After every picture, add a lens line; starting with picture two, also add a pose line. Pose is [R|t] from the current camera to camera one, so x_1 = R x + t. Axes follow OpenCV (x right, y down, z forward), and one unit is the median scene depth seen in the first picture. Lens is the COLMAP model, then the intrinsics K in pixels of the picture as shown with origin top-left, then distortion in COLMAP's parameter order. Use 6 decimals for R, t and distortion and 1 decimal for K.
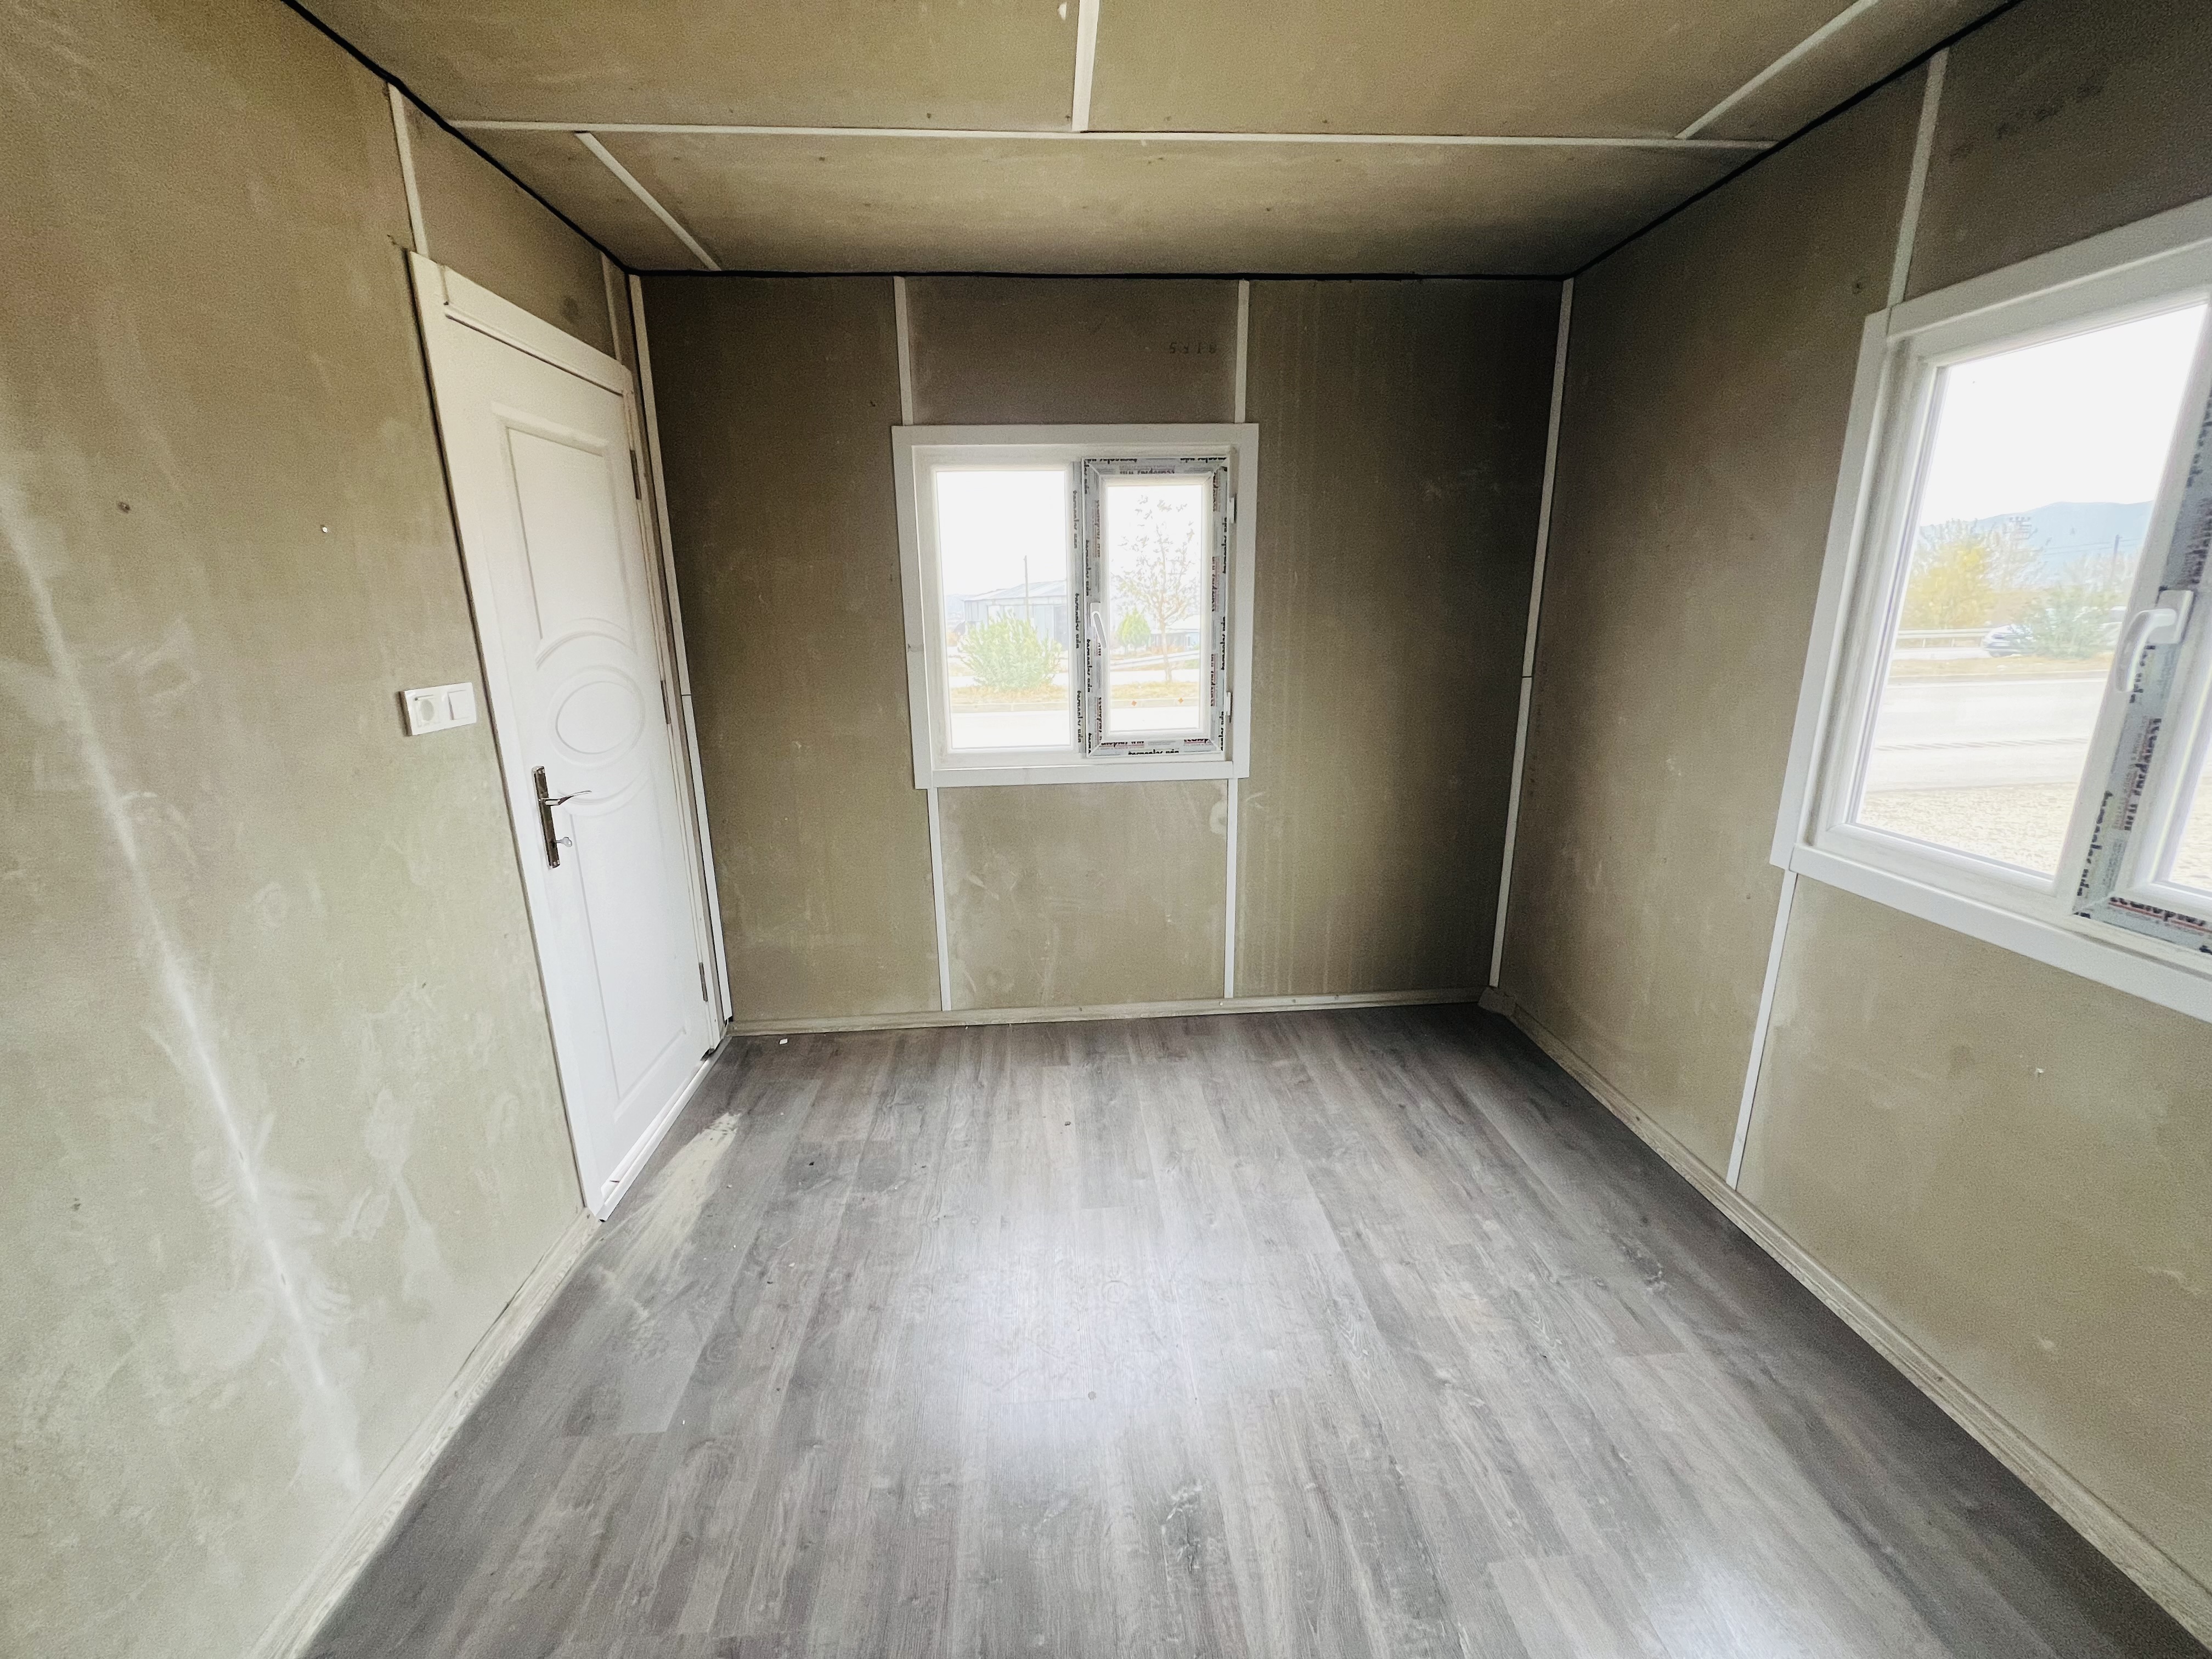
lens RADIAL K [[882.0, 0, 1100.6], [0, 882.0, 822.2], [0, 0, 1]] dist [-0.002384, 0.000451]
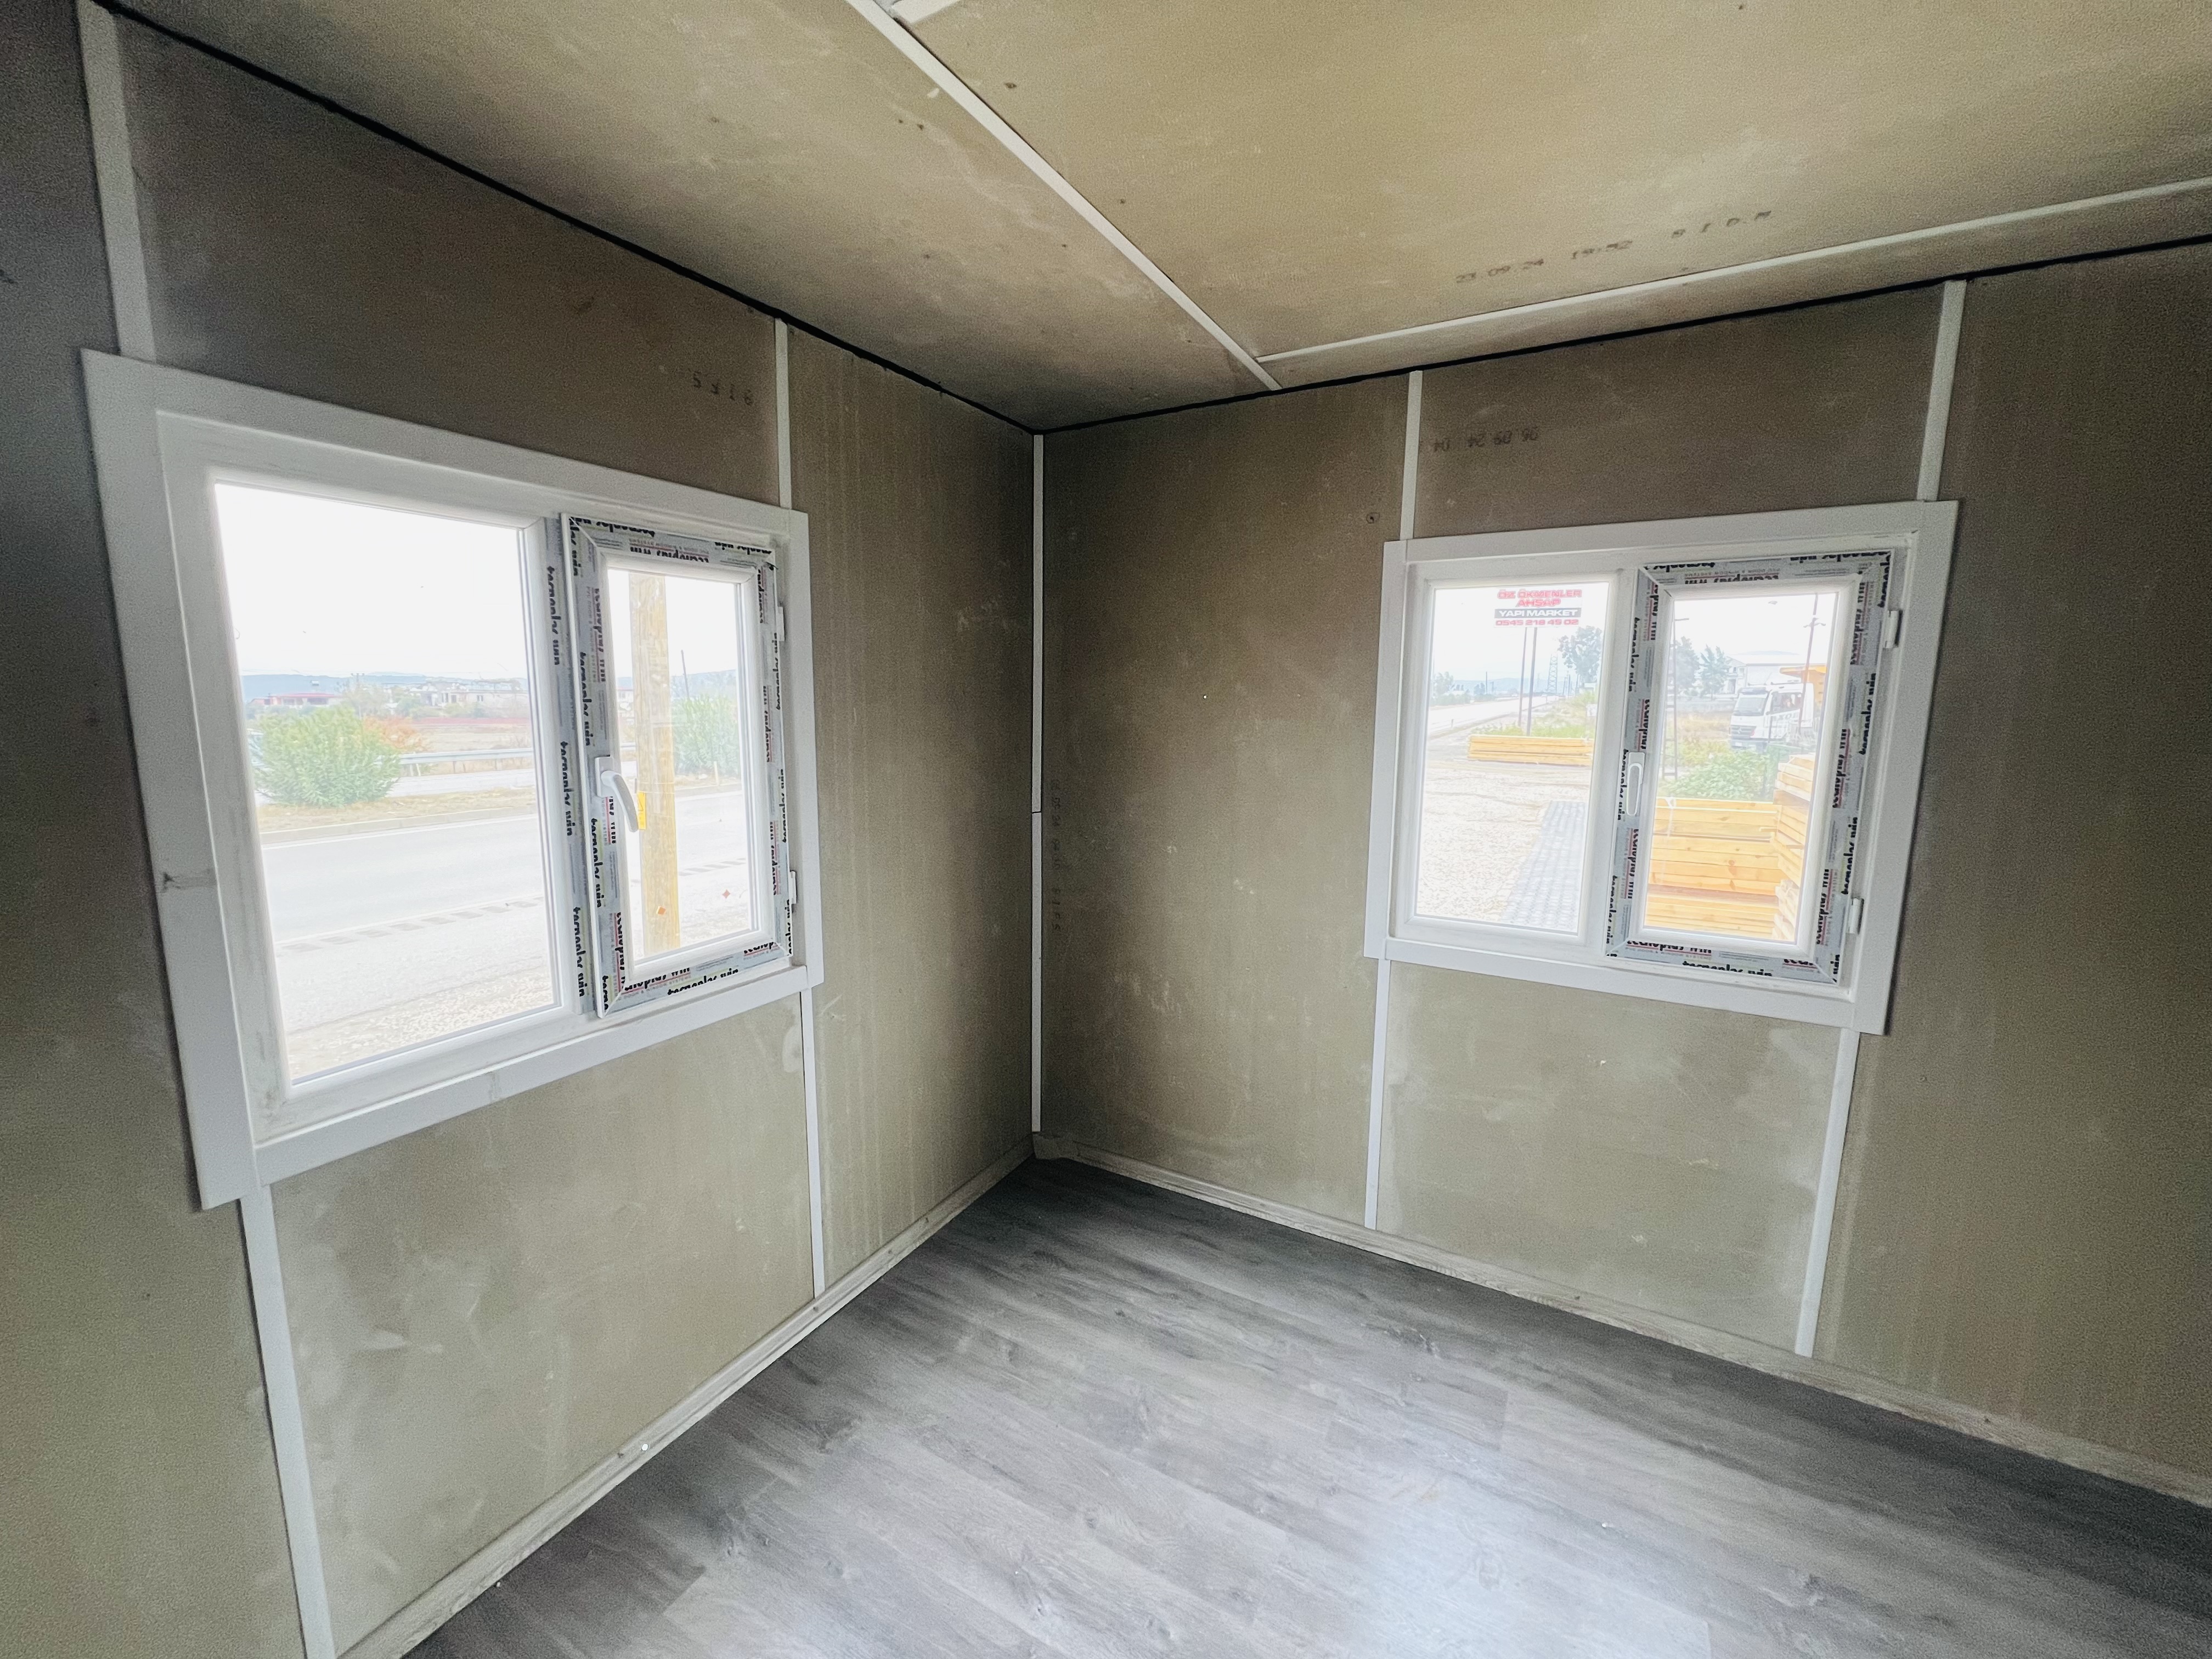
lens RADIAL K [[883.9, 0, 1101.9], [0, 883.9, 822.3], [0, 0, 1]] dist [-0.004096, 0.000522]
pose [[0.547384, -0.098666, 0.831045, -0.413877], [0.189054, 0.981935, -0.007944, -0.181612], [-0.815248, 0.161461, 0.556148, 0.535530]]
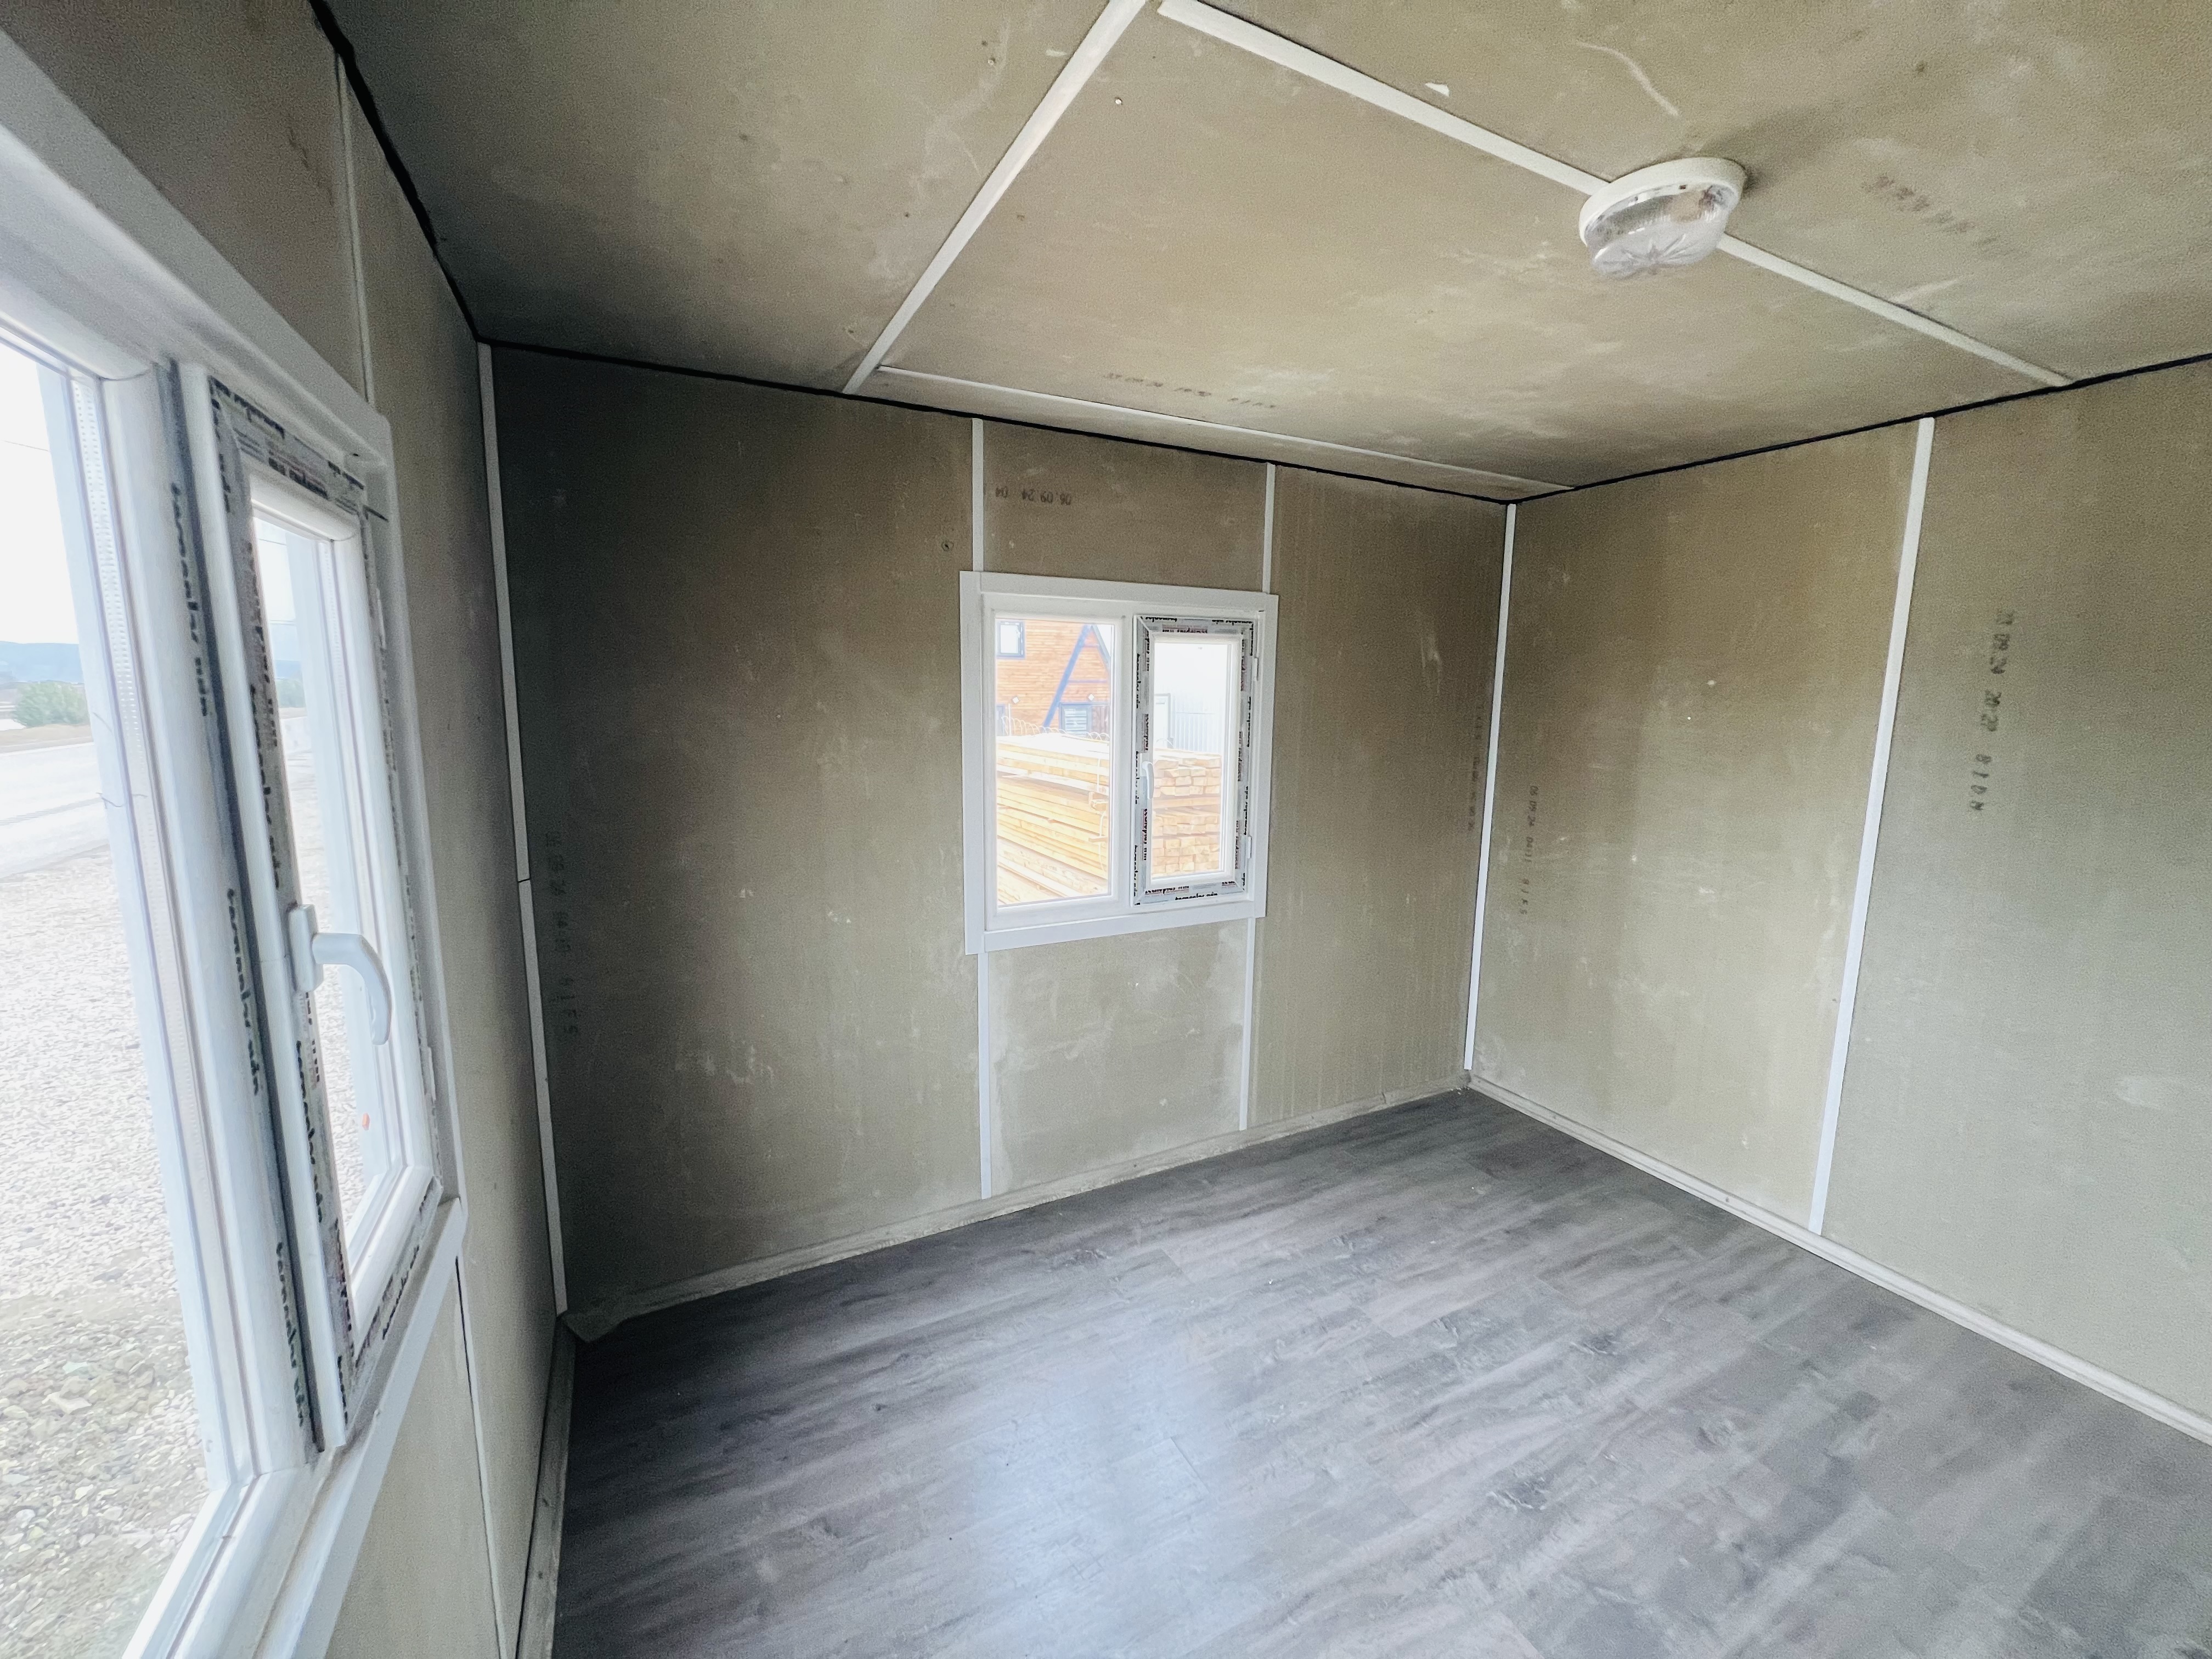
lens RADIAL K [[882.0, 0, 1099.9], [0, 882.0, 822.9], [0, 0, 1]] dist [-0.002384, 0.000451]
pose [[-0.401361, -0.124728, 0.907388, -0.459051], [0.219741, 0.948638, 0.227595, -0.367714], [-0.889170, 0.290738, -0.353338, 1.133631]]
